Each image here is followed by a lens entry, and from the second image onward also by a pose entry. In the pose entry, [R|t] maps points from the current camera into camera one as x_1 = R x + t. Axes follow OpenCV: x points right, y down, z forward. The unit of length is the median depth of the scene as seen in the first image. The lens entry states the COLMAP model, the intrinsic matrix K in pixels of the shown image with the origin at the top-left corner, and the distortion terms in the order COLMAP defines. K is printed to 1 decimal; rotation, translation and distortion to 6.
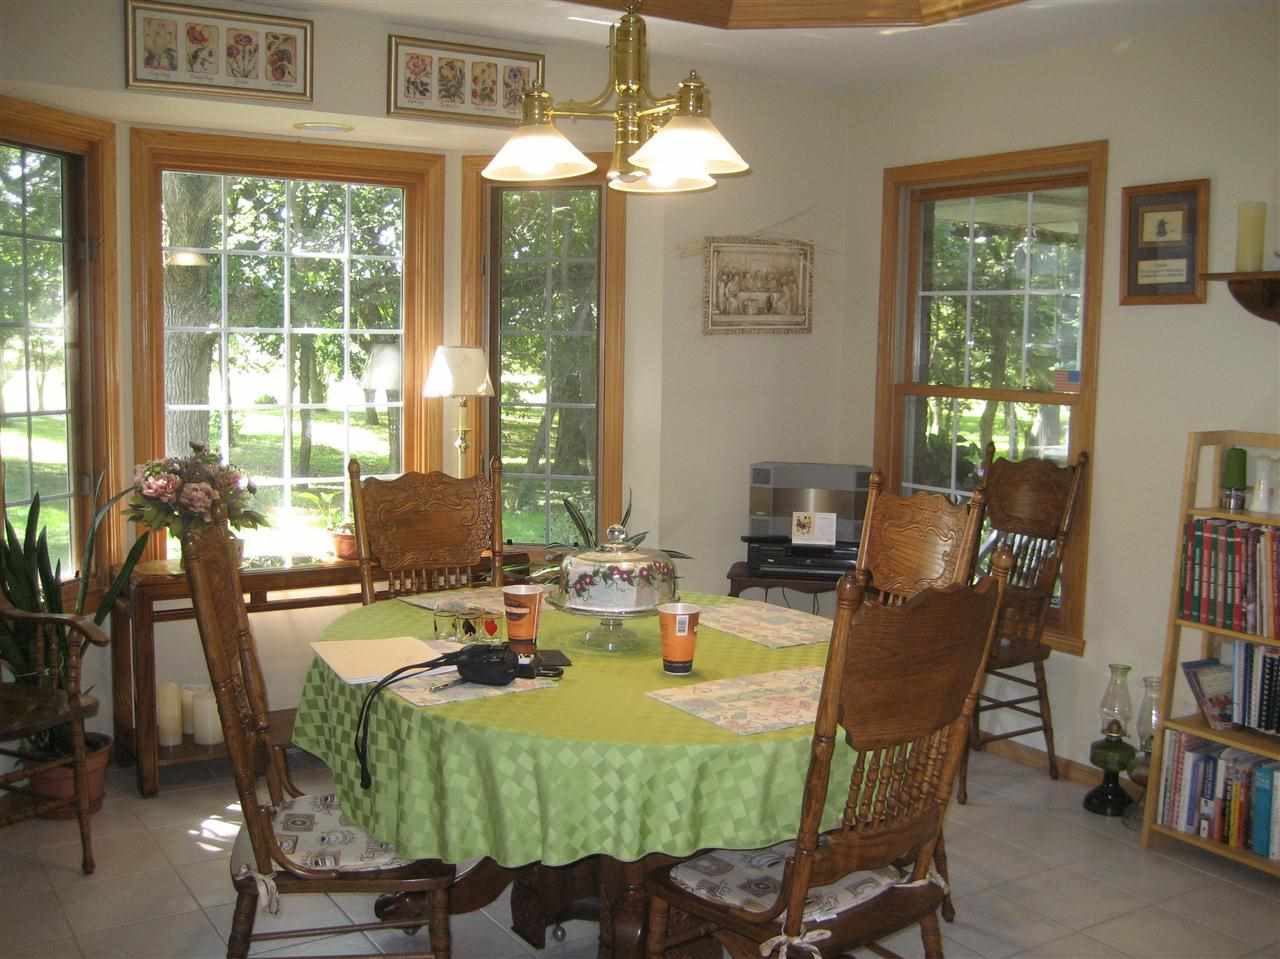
lens RADIAL K [[1332.7, 0, 642.0], [0, 1332.7, 482.7], [0, 0, 1]] dist [-0.141469, 0.186261]
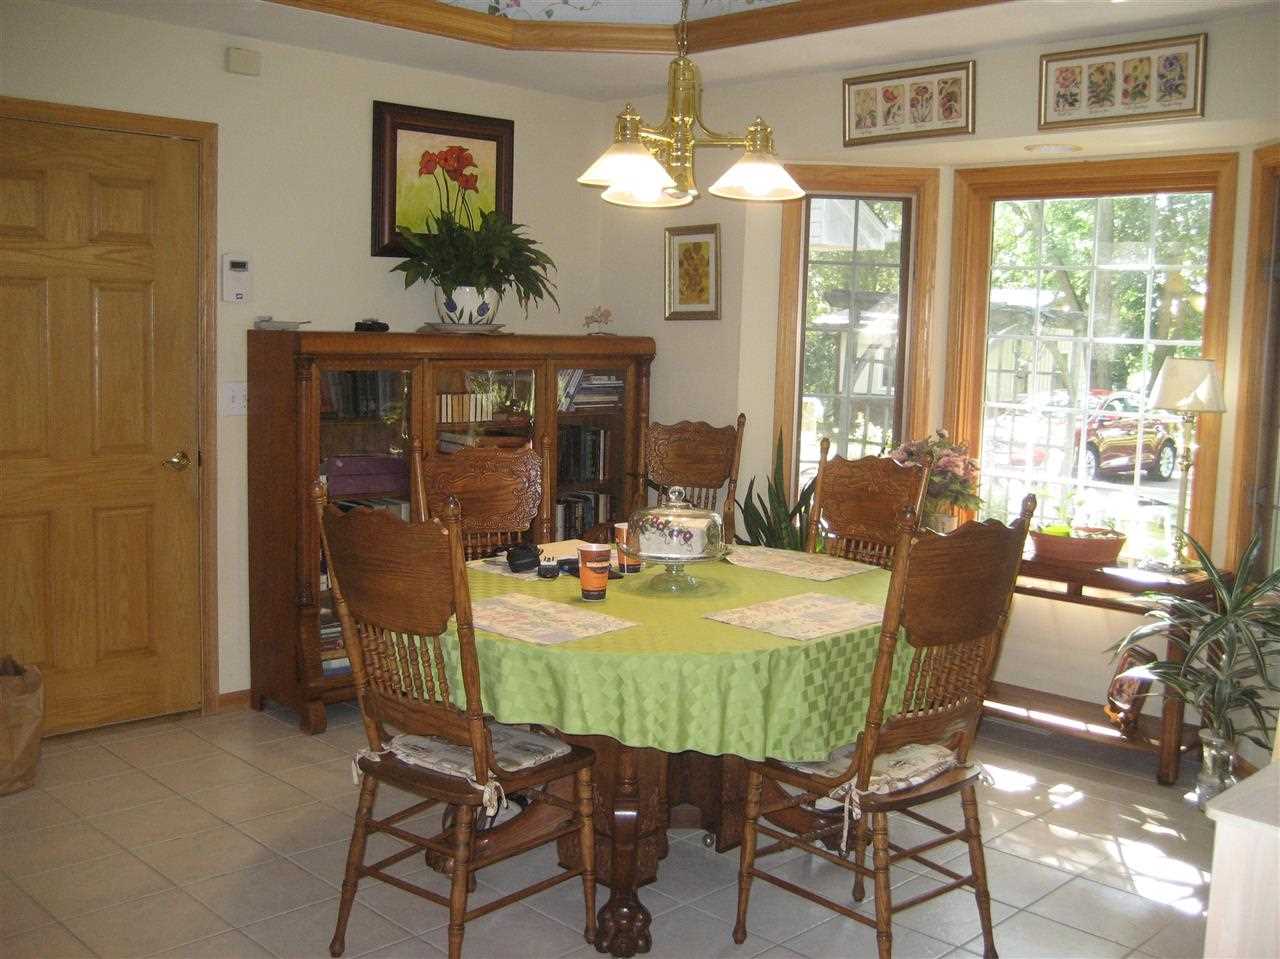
lens RADIAL K [[1332.7, 0, 642.0], [0, 1332.7, 482.7], [0, 0, 1]] dist [-0.141469, 0.186261]
pose [[0.226457, 0.097550, -0.969124, 0.769347], [-0.127907, 0.989334, 0.069696, -0.033100], [0.965586, 0.108175, 0.236519, 0.468435]]
